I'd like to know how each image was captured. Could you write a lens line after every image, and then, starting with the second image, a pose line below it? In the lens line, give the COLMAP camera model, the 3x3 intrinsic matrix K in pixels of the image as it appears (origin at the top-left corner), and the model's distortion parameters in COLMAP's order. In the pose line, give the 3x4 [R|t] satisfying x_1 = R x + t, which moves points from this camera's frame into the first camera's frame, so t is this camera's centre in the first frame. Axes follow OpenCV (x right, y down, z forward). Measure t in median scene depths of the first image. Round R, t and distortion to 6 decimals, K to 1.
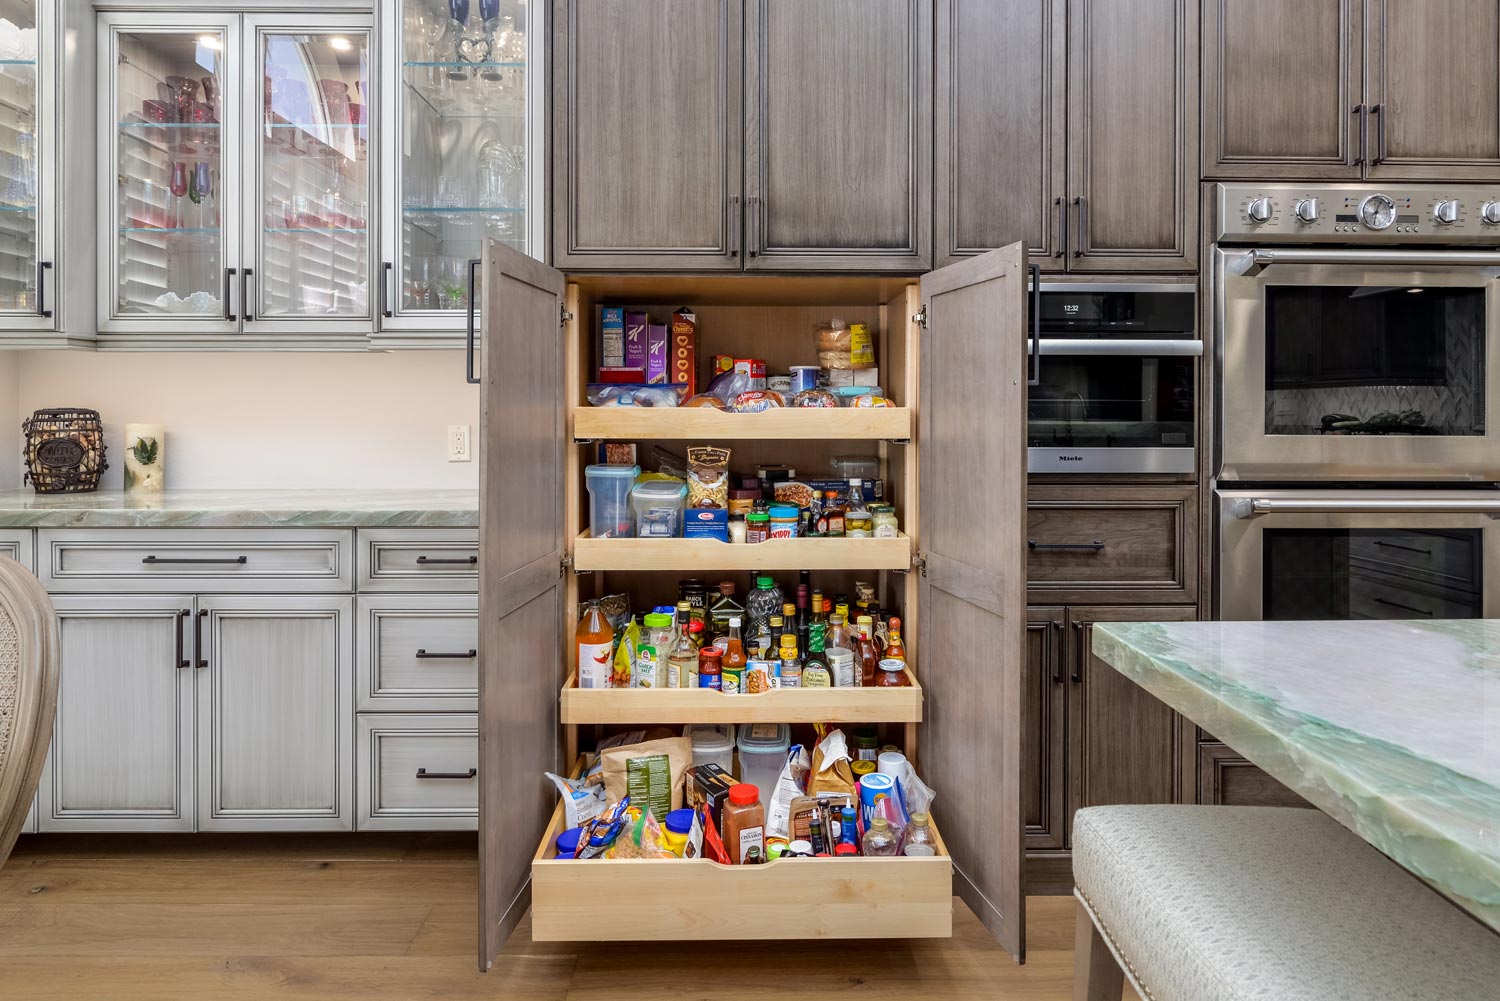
lens RADIAL K [[871.4, 0, 769.0], [0, 871.4, 407.1], [0, 0, 1]] dist [-0.006359, 0.000116]
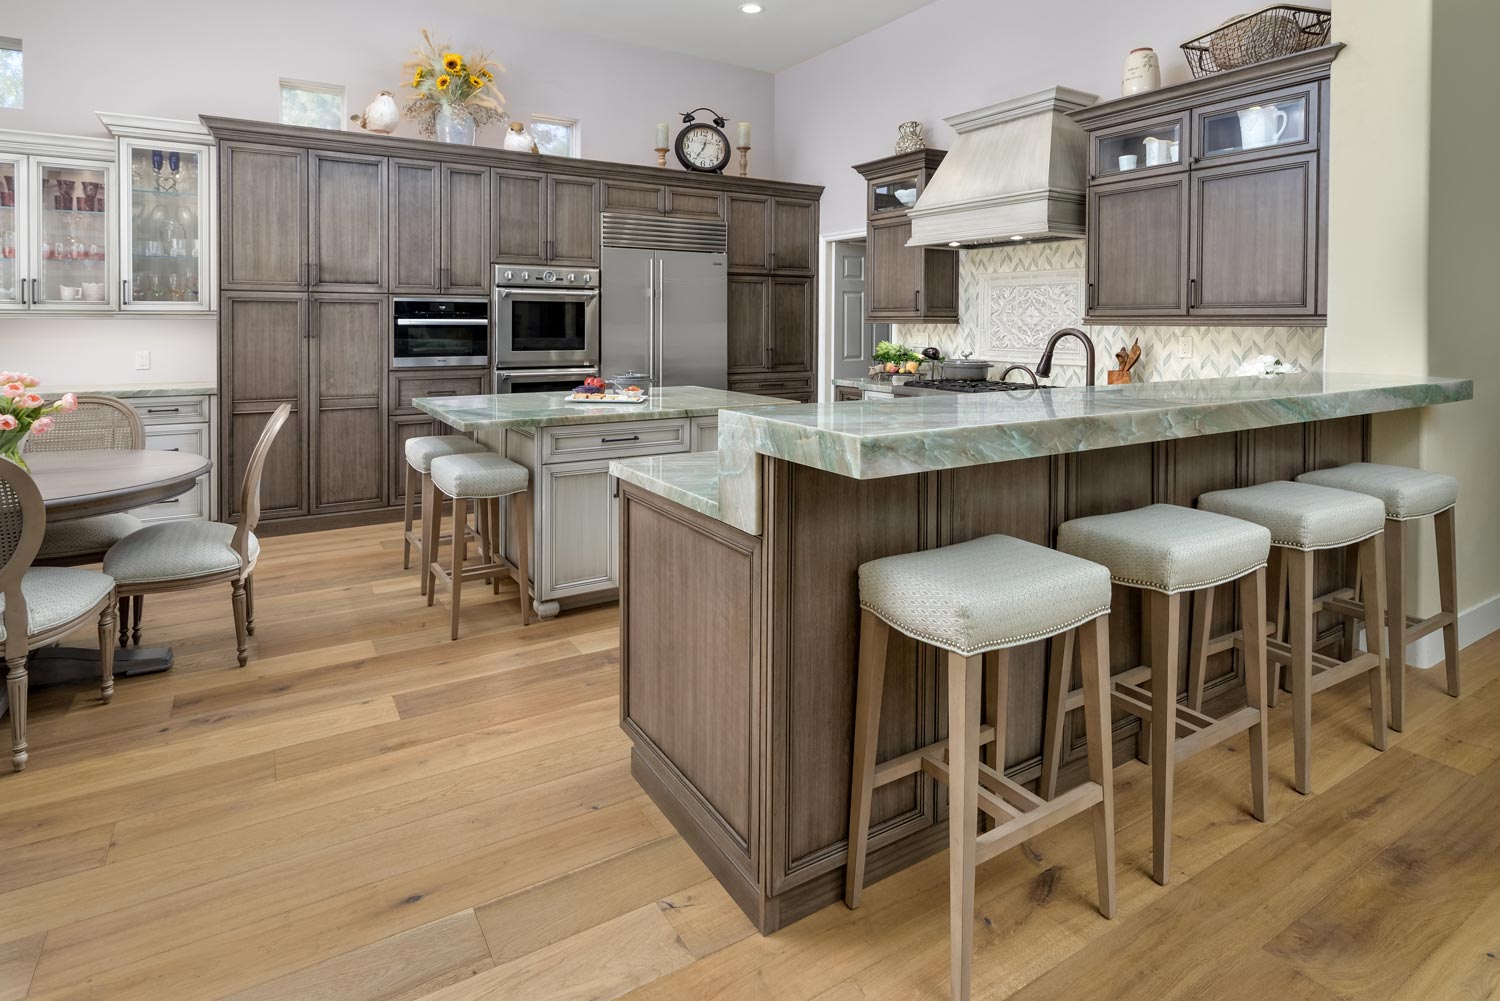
lens RADIAL K [[760.0, 0, 731.7], [0, 760.0, 329.2], [0, 0, 1]] dist [-0.002246, -0.001373]
pose [[0.870096, -0.003171, 0.492873, -0.048125], [-0.002593, 0.999936, 0.011011, -0.071538], [-0.492876, -0.010858, 0.870032, -1.576516]]
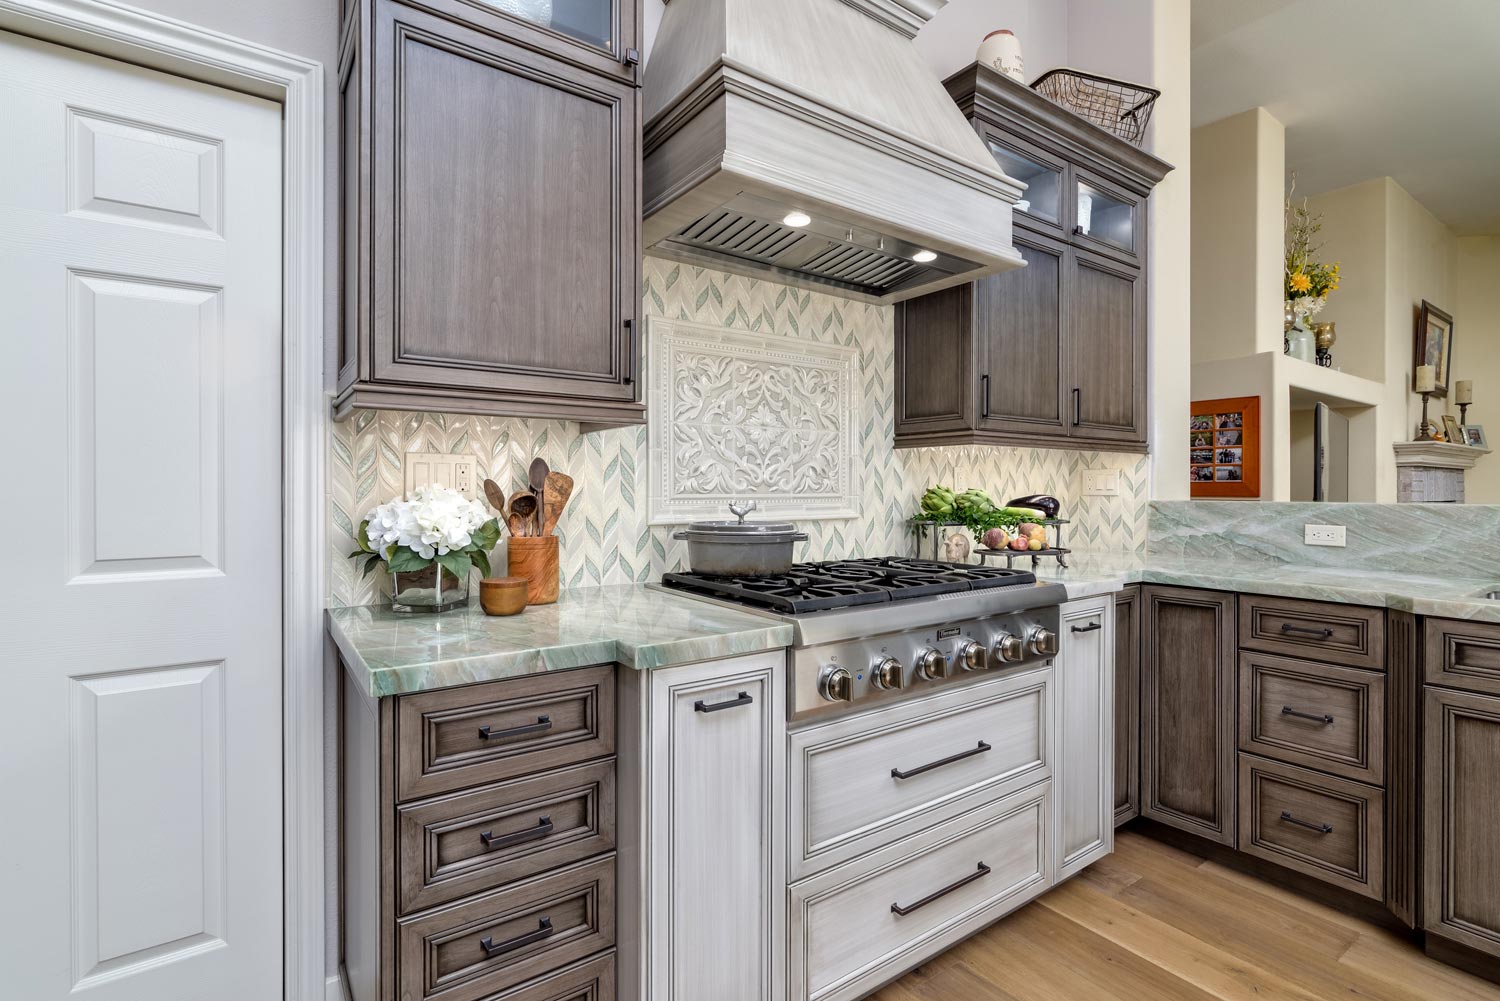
lens RADIAL K [[684.6, 0, 752.8], [0, 684.6, 494.0], [0, 0, 1]] dist [-0.003490, -0.000429]
pose [[-0.508132, -0.014712, 0.861154, 1.027916], [-0.005341, 0.999889, 0.013931, 0.001966], [-0.861263, 0.002479, -0.508154, 0.565914]]
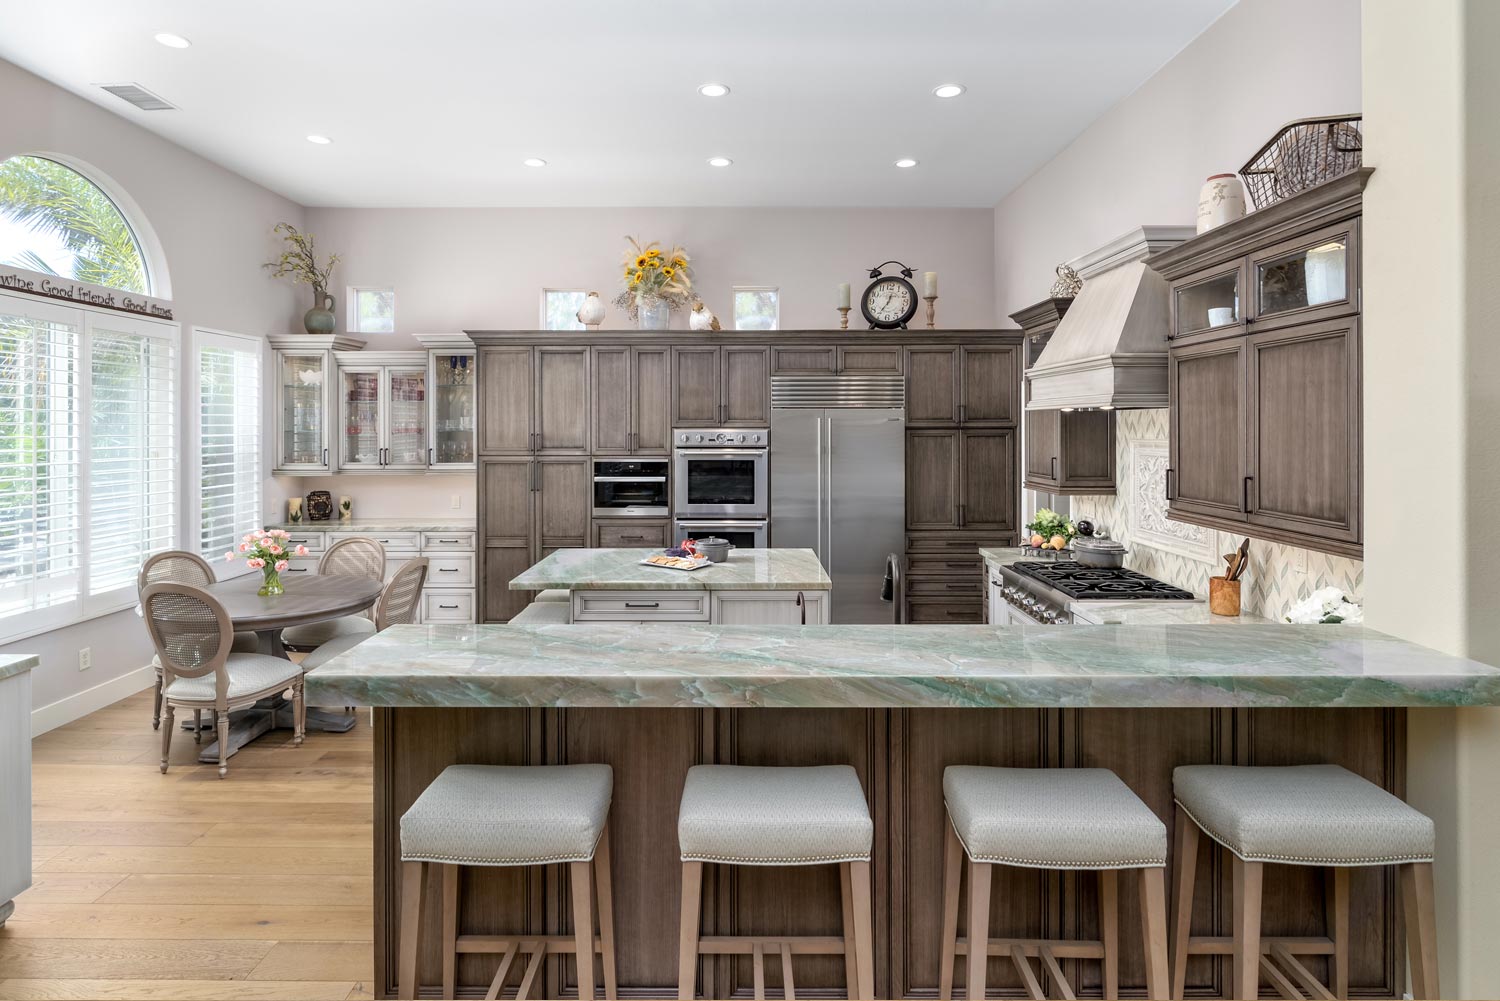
lens RADIAL K [[776.4, 0, 778.7], [0, 776.4, 422.5], [0, 0, 1]] dist [-0.002918, -0.001630]
pose [[0.999851, -0.002886, -0.017007, 0.958196], [0.002818, 0.999988, -0.004025, -0.267233], [0.017019, 0.003977, 0.999847, -1.973919]]
